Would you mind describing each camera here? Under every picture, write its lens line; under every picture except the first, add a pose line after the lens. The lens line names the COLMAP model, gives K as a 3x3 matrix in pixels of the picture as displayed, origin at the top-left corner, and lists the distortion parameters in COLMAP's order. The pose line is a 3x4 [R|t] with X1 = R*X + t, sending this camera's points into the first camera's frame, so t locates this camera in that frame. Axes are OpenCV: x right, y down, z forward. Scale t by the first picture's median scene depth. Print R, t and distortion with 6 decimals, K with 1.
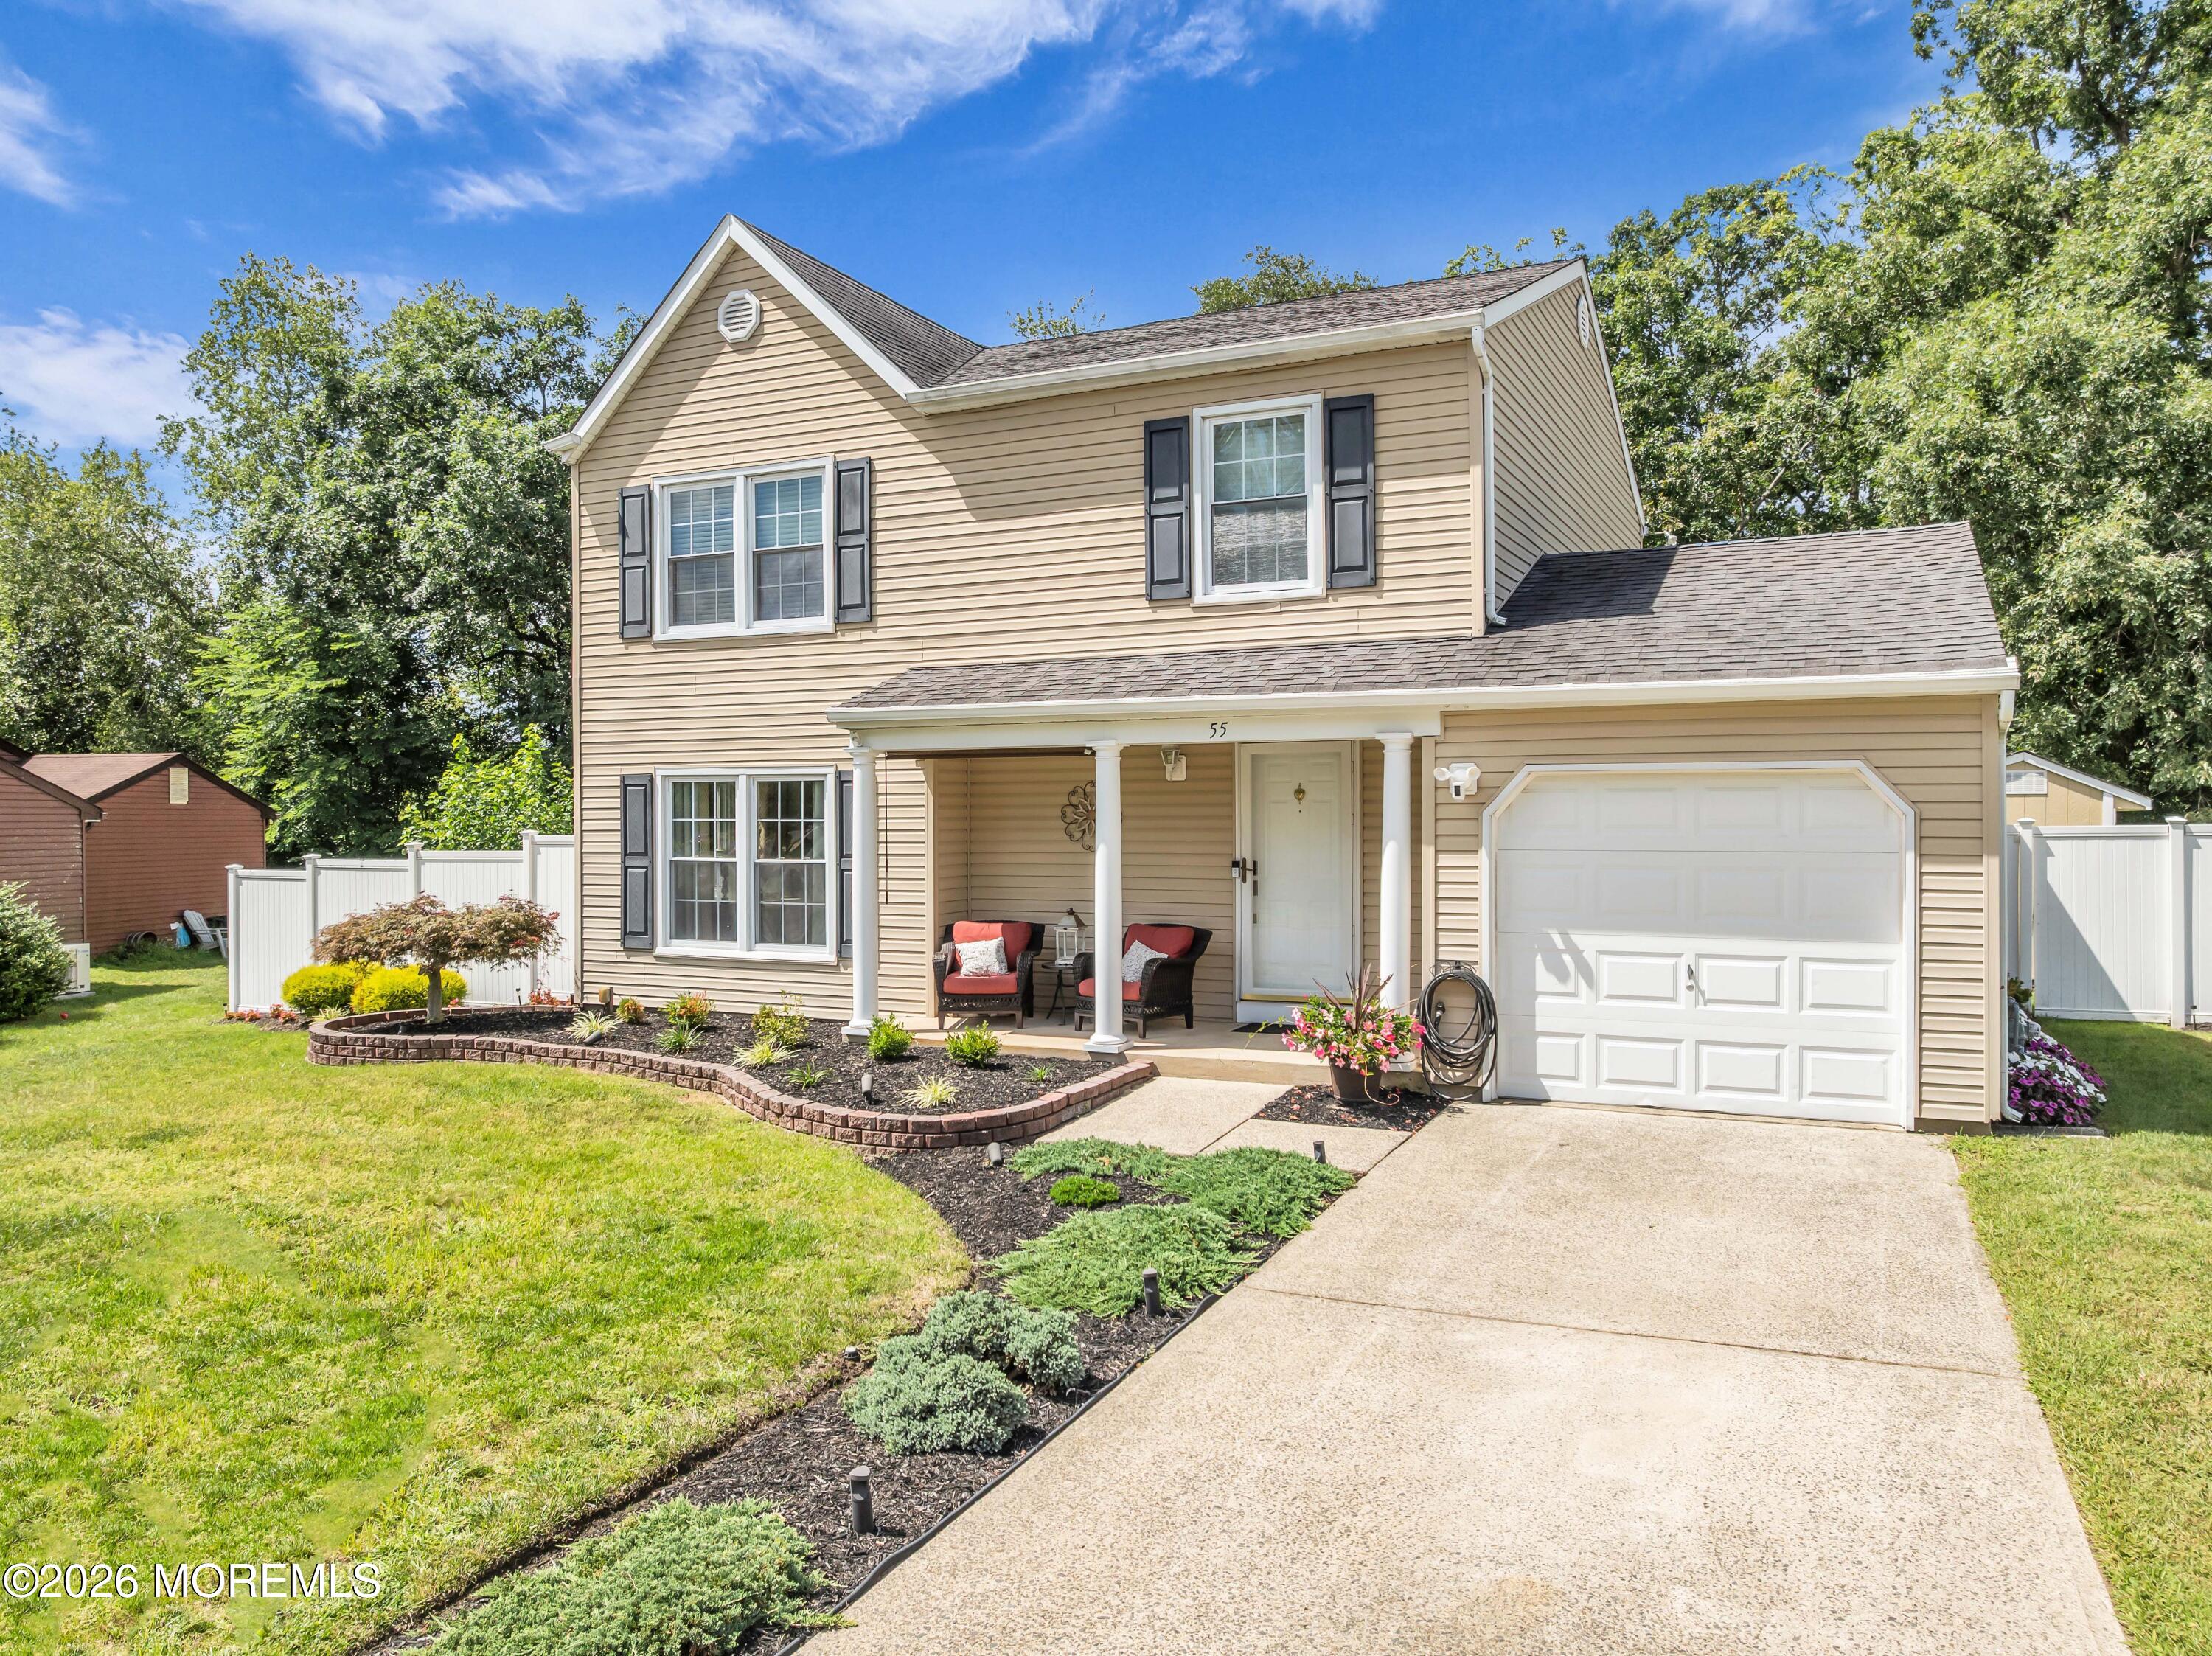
lens RADIAL K [[1564.0, 0, 1106.0], [0, 1564.0, 828.0], [0, 0, 1]] dist [-0.036816, 0.007225]
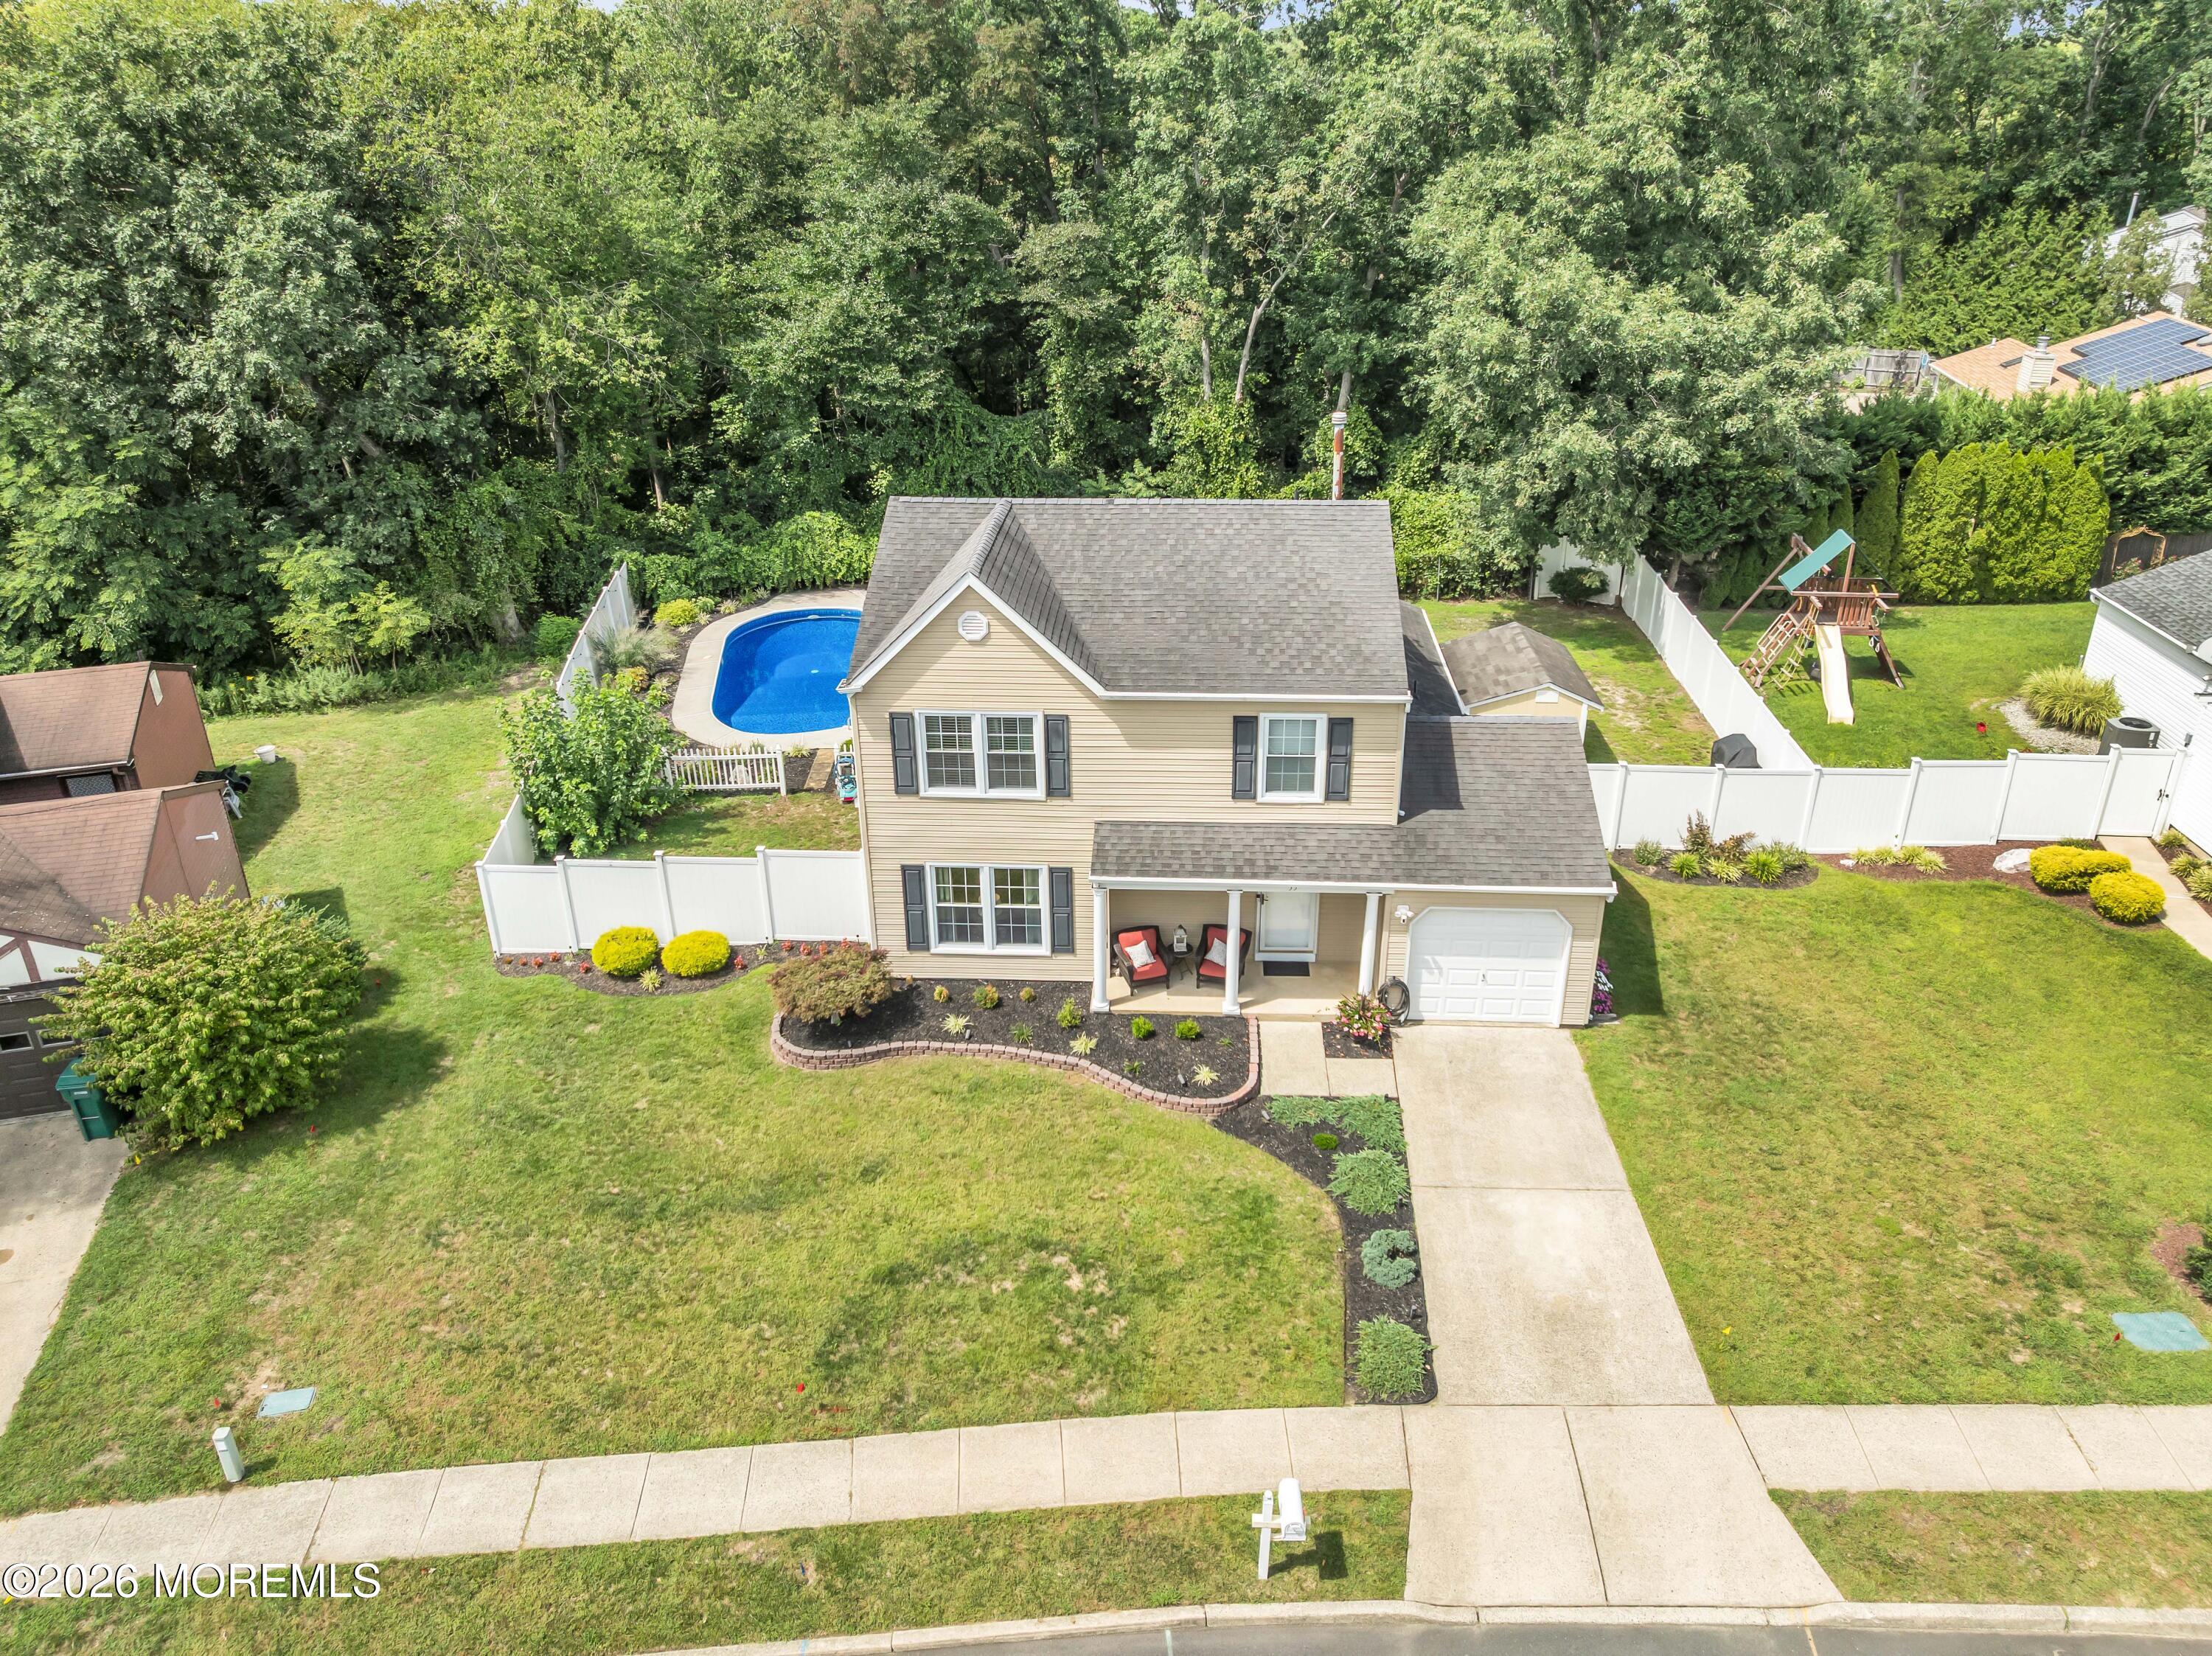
lens RADIAL K [[1536.7, 0, 1106.0], [0, 1536.7, 828.0], [0, 0, 1]] dist [-0.025955, -0.002346]
pose [[0.923066, -0.174395, 0.342834, -0.786958], [0.007482, 0.899281, 0.437307, -0.949671], [-0.384569, -0.401098, 0.831401, -0.587396]]
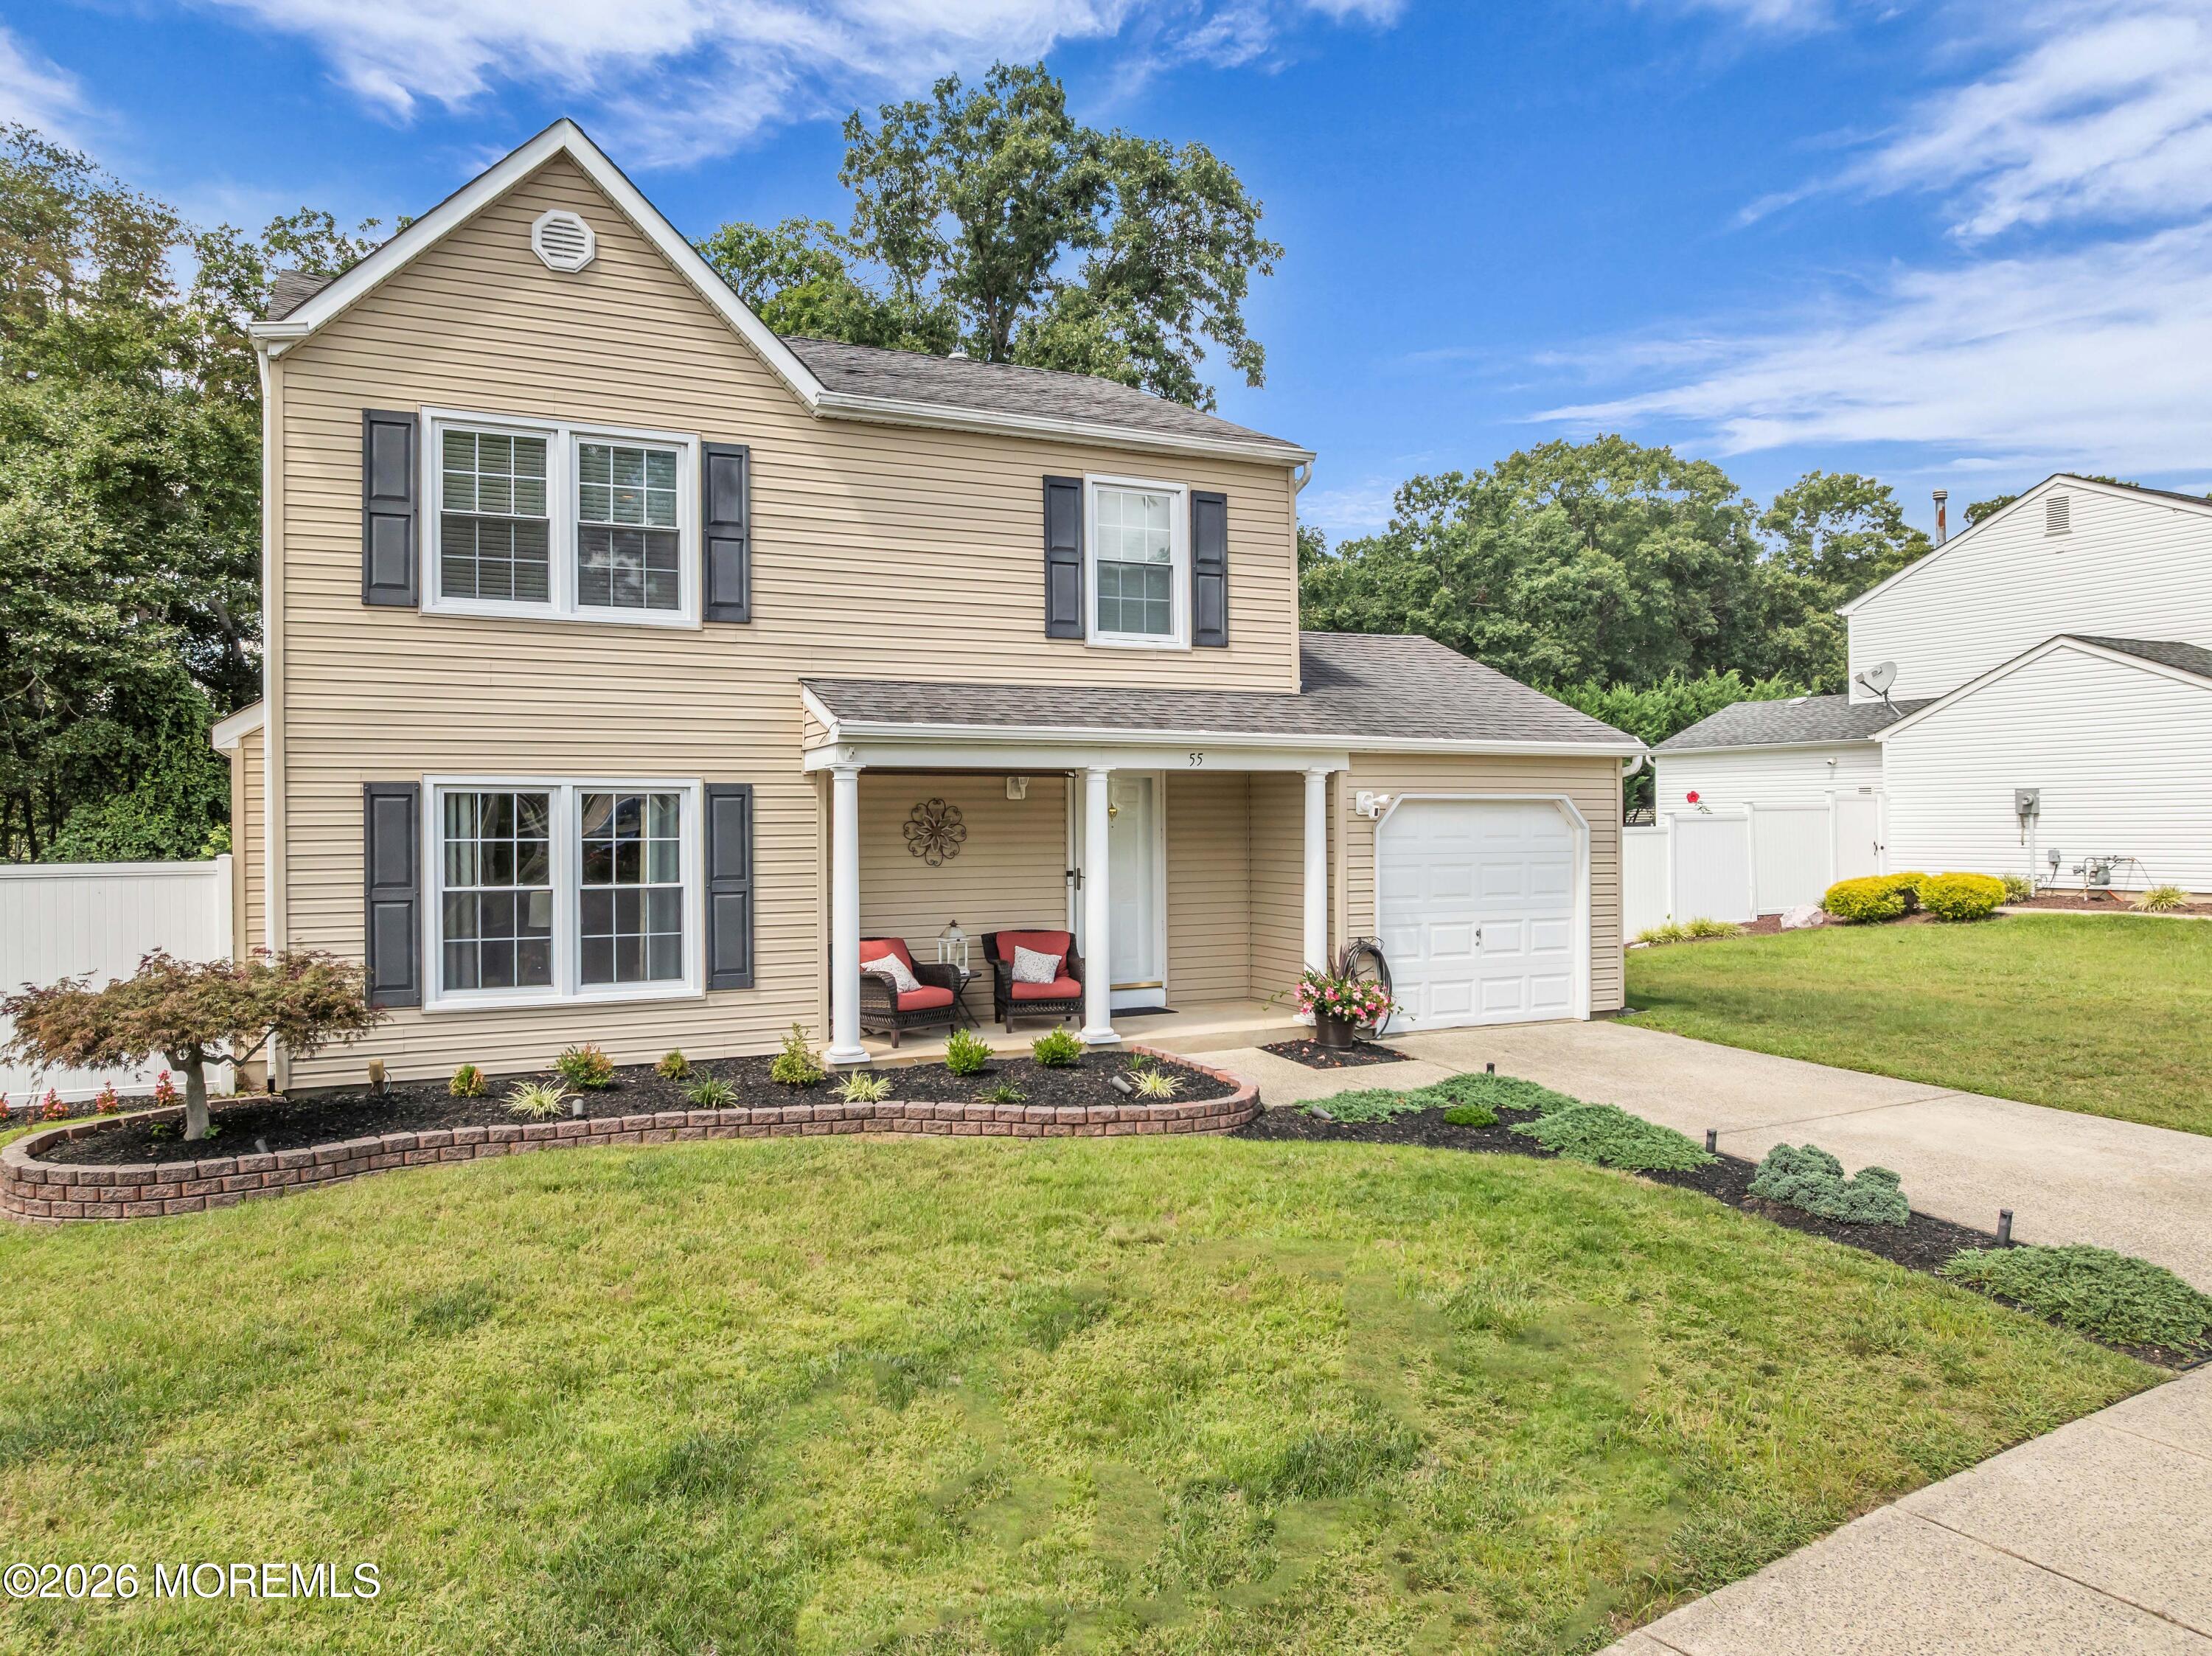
lens RADIAL K [[1564.0, 0, 1106.0], [0, 1564.0, 828.0], [0, 0, 1]] dist [-0.036816, 0.007225]
pose [[0.606909, -0.003603, 0.794763, -0.800135], [0.010513, 0.999939, -0.003494, -0.005670], [-0.794702, 0.010476, 0.606910, 0.286316]]
